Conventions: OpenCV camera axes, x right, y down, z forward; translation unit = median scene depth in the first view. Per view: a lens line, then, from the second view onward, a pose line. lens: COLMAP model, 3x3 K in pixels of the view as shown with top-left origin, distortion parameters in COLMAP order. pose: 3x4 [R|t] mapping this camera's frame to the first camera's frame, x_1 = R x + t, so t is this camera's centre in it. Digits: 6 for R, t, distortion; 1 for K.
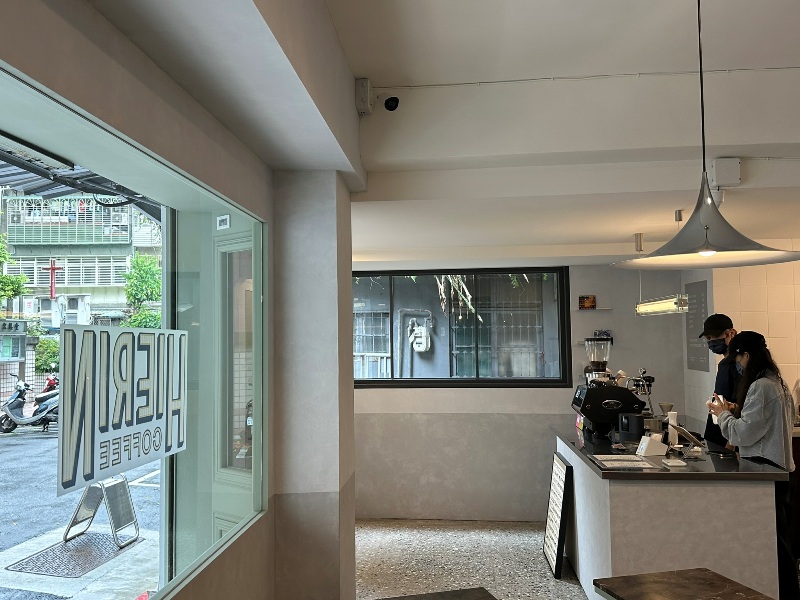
lens RADIAL K [[727.0, 0, 400.0], [0, 727.0, 300.0], [0, 0, 1]] dist [0.182702, -0.348716]
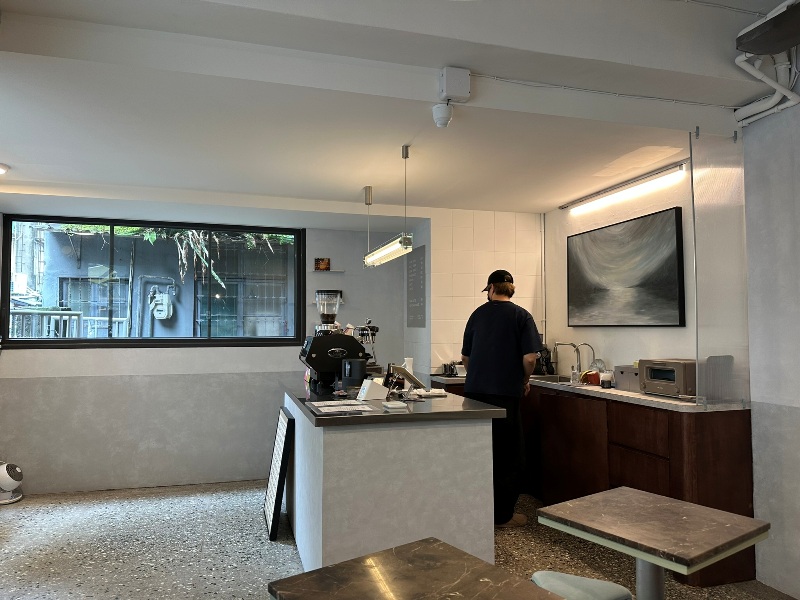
lens RADIAL K [[564.0, 0, 400.0], [0, 564.0, 300.0], [0, 0, 1]] dist [0.149579, -0.243423]
pose [[0.934678, 0.027170, 0.354456, 0.076733], [-0.026644, 0.999625, -0.006365, 0.058739], [-0.354496, -0.003495, 0.935051, 0.213155]]
